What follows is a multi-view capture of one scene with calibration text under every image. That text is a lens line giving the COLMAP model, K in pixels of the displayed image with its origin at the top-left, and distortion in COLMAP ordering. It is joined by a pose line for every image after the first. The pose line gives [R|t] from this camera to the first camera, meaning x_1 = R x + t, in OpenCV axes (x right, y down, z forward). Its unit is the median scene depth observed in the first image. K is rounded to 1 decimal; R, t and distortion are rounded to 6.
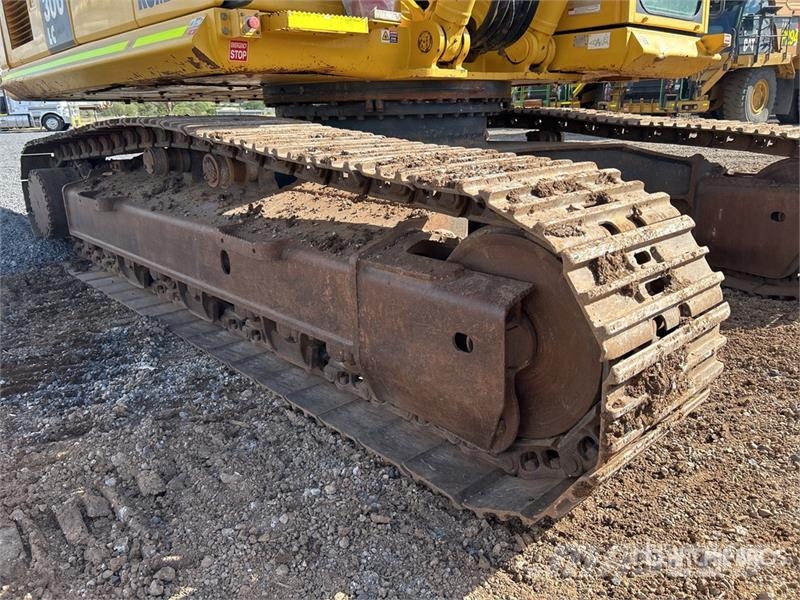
lens RADIAL K [[605.8, 0, 396.1], [0, 605.8, 298.0], [0, 0, 1]] dist [0.029958, -0.037529]
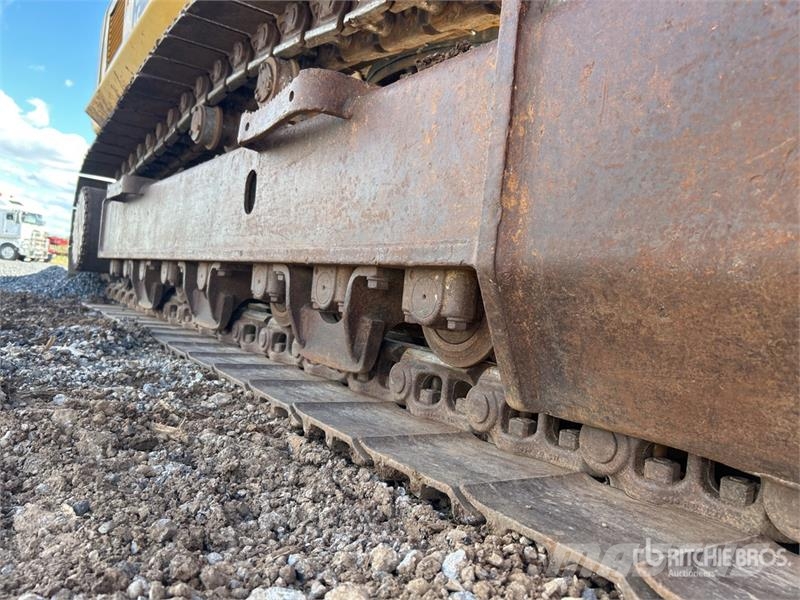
lens RADIAL K [[605.8, 0, 396.1], [0, 605.8, 298.0], [0, 0, 1]] dist [0.029958, -0.037529]
pose [[0.980635, 0.125540, -0.150318, -0.050791], [-0.164740, 0.943816, -0.286481, 0.195774], [0.105908, 0.305696, 0.946221, 0.542920]]
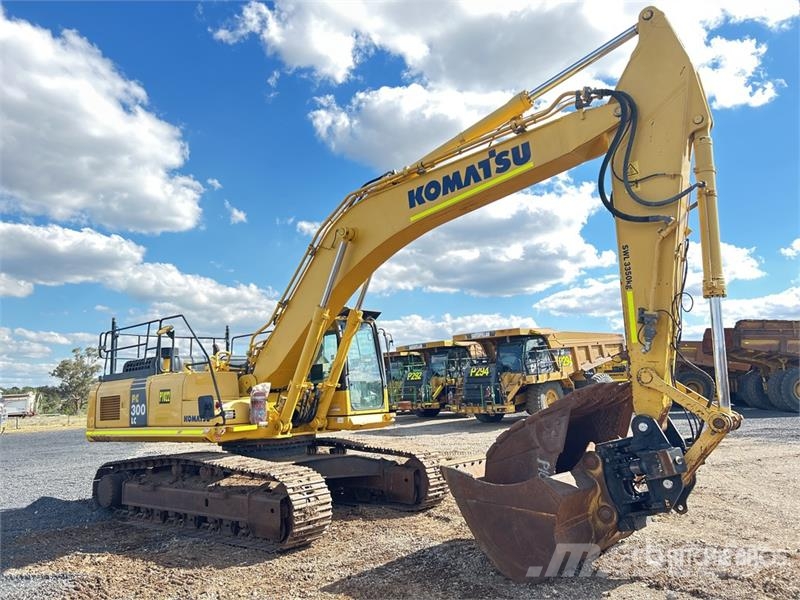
lens RADIAL K [[638.4, 0, 400.0], [0, 638.4, 300.0], [0, 0, 1]] dist [0.089255, -0.005636]
pose [[0.991447, -0.003025, 0.130478, 0.290739], [0.058657, 0.903401, -0.424767, 0.510701], [-0.116589, 0.428787, 0.895851, -2.733614]]
